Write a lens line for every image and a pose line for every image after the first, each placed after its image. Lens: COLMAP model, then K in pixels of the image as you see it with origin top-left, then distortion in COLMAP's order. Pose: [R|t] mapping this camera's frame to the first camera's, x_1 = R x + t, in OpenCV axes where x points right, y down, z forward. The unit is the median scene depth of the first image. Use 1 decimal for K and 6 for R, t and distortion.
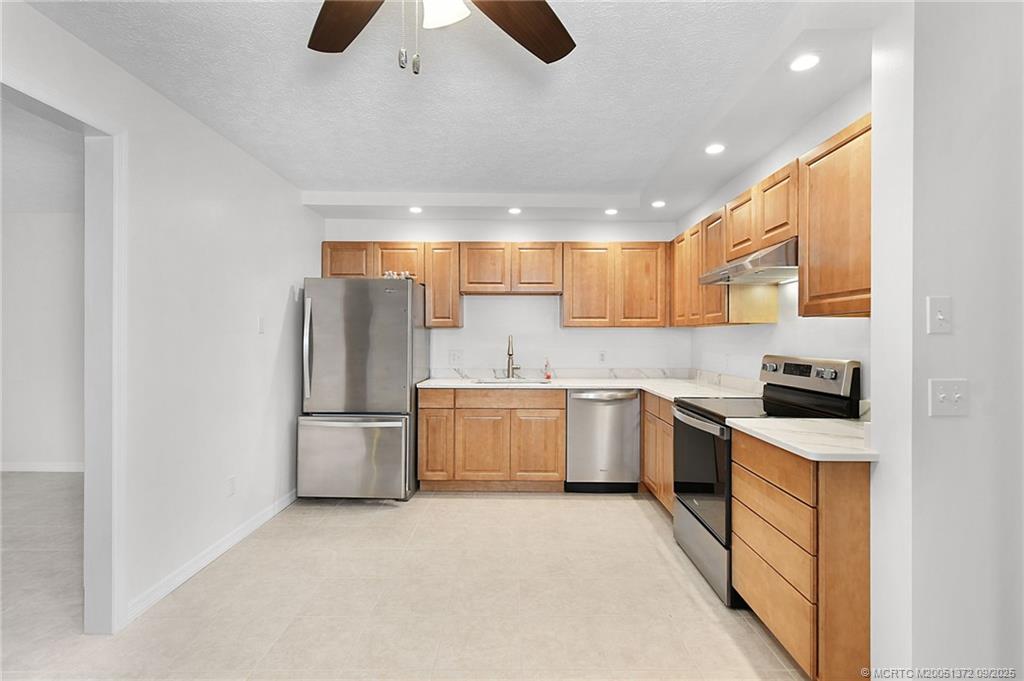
lens RADIAL K [[461.7, 0, 517.6], [0, 461.7, 339.1], [0, 0, 1]] dist [-0.001845, -0.001362]
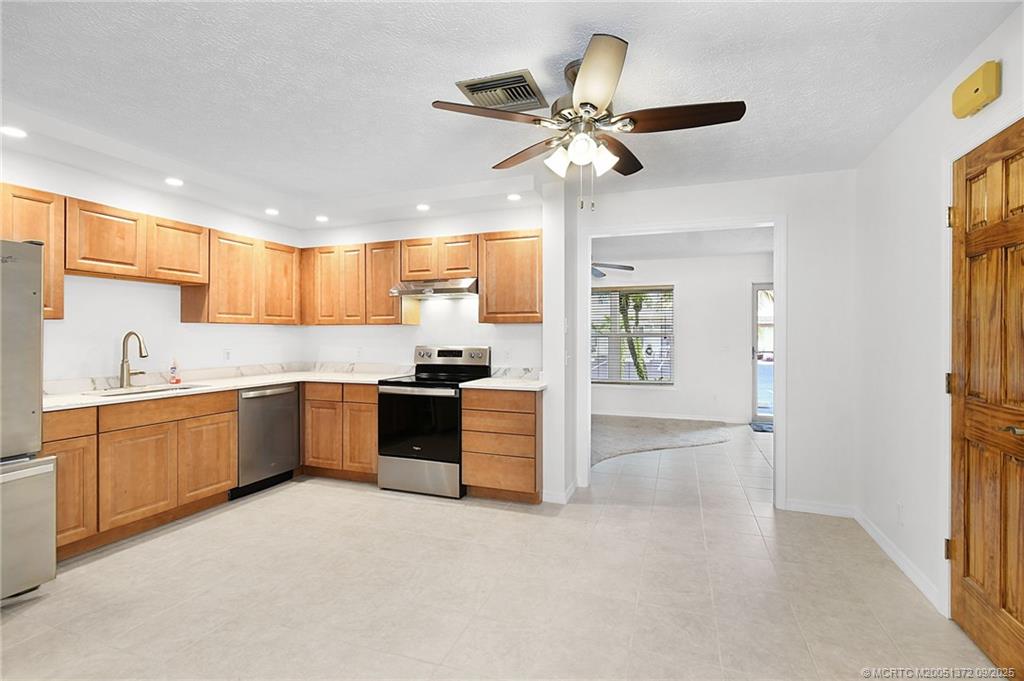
lens RADIAL K [[461.7, 0, 517.6], [0, 461.7, 339.1], [0, 0, 1]] dist [-0.001845, -0.001362]
pose [[0.339855, -0.010757, 0.940416, -0.586293], [0.004102, 0.999942, 0.009955, -0.001408], [-0.940469, 0.000474, 0.339879, 0.141776]]
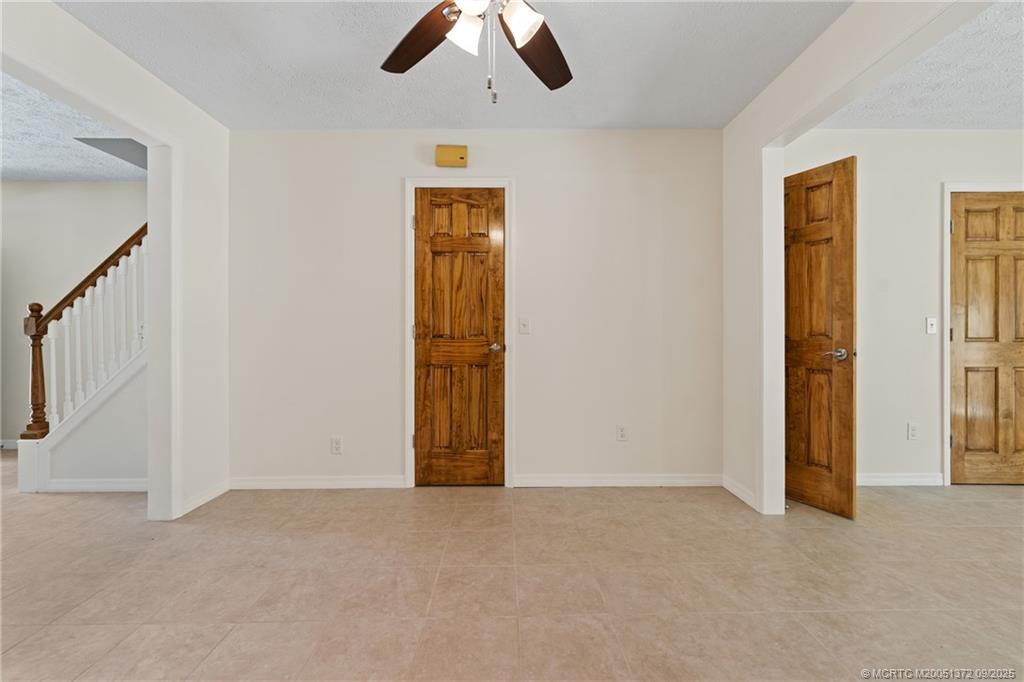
lens RADIAL K [[422.5, 0, 511.7], [0, 422.5, 334.4], [0, 0, 1]] dist [-0.000596, 0.000054]
pose [[-0.999986, -0.000946, -0.005224, -0.078098], [-0.000990, 0.999965, 0.008342, 0.056000], [0.005216, 0.008347, -0.999952, 0.604034]]
